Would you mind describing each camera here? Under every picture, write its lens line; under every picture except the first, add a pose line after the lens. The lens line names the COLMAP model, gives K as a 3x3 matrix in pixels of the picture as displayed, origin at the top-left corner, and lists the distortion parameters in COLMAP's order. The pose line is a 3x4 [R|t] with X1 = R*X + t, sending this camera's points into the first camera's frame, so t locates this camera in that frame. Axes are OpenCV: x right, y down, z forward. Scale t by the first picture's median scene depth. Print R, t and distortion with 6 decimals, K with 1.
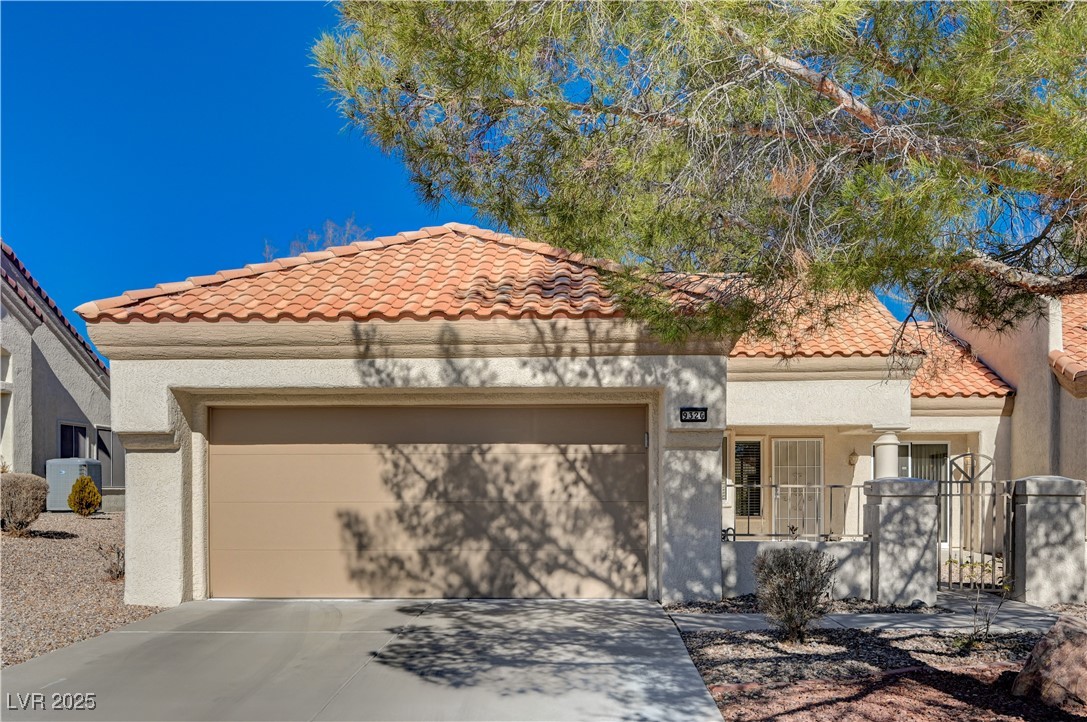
lens RADIAL K [[973.7, 0, 510.3], [0, 973.7, 511.6], [0, 0, 1]] dist [0.008508, -0.058690]
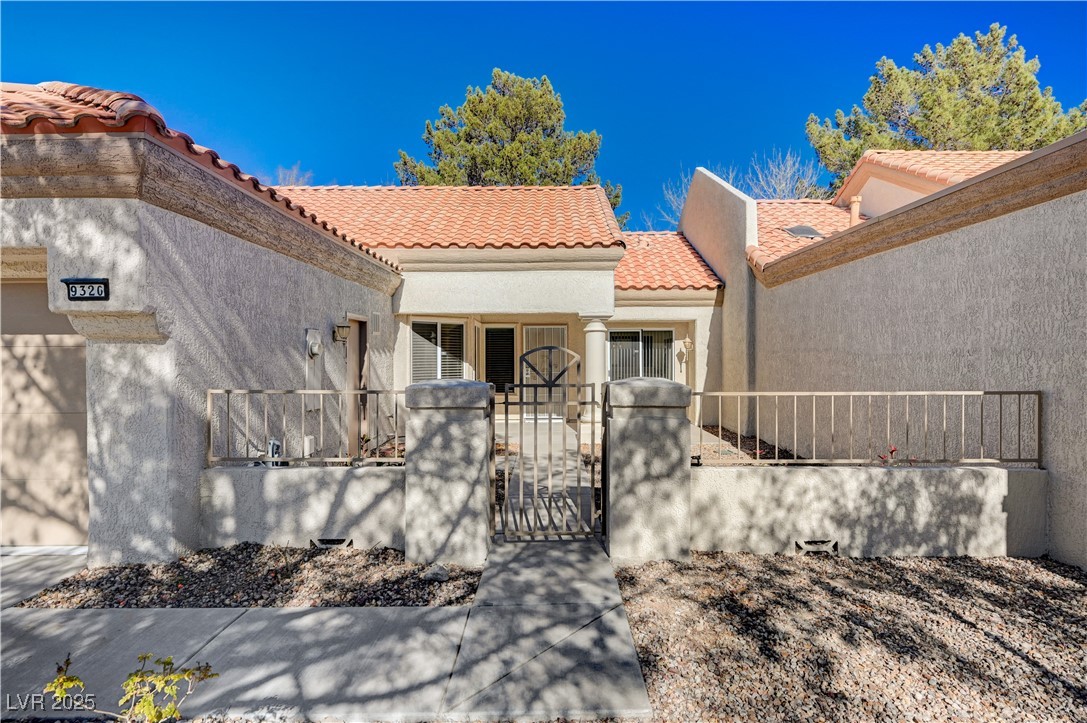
lens RADIAL K [[568.1, 0, 535.7], [0, 568.1, 368.9], [0, 0, 1]] dist [-0.001270, -0.000787]
pose [[0.998440, -0.004186, 0.055675, 0.422667], [0.004062, 0.999989, 0.002341, -0.043234], [-0.055685, -0.002111, 0.998446, 0.557696]]
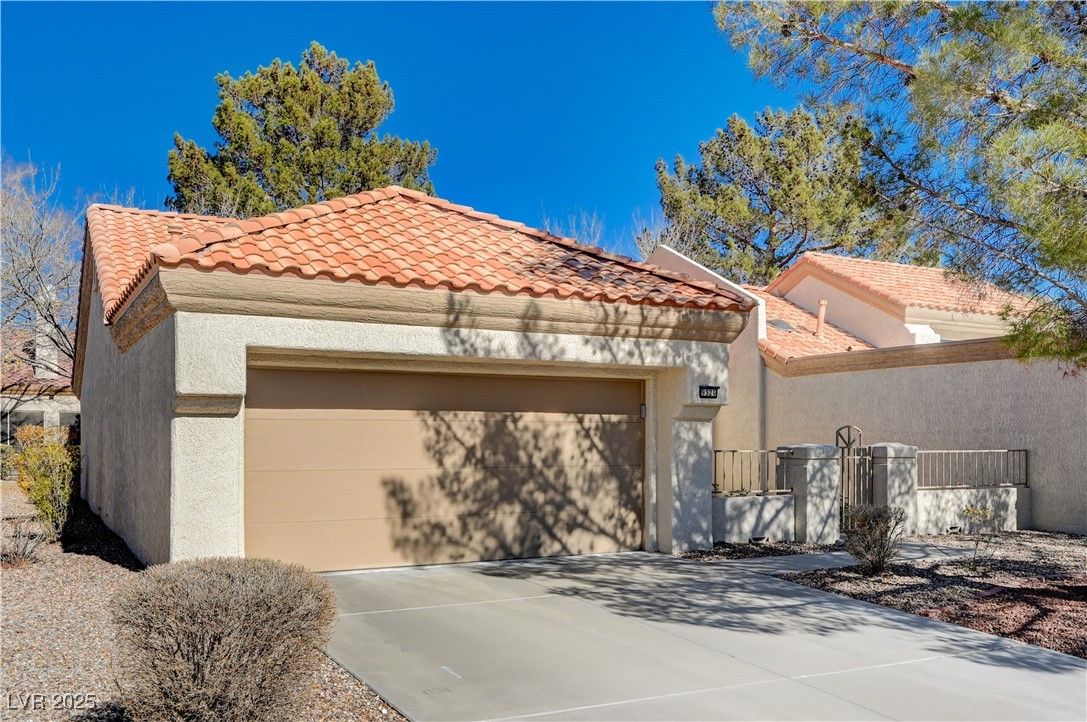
lens RADIAL K [[988.5, 0, 510.8], [0, 988.5, 454.2], [0, 0, 1]] dist [0.006431, -0.002874]
pose [[0.858684, -0.007129, 0.512456, -0.583248], [0.009910, 0.999947, -0.002696, -0.021663], [-0.512410, 0.007393, 0.858709, 0.086370]]
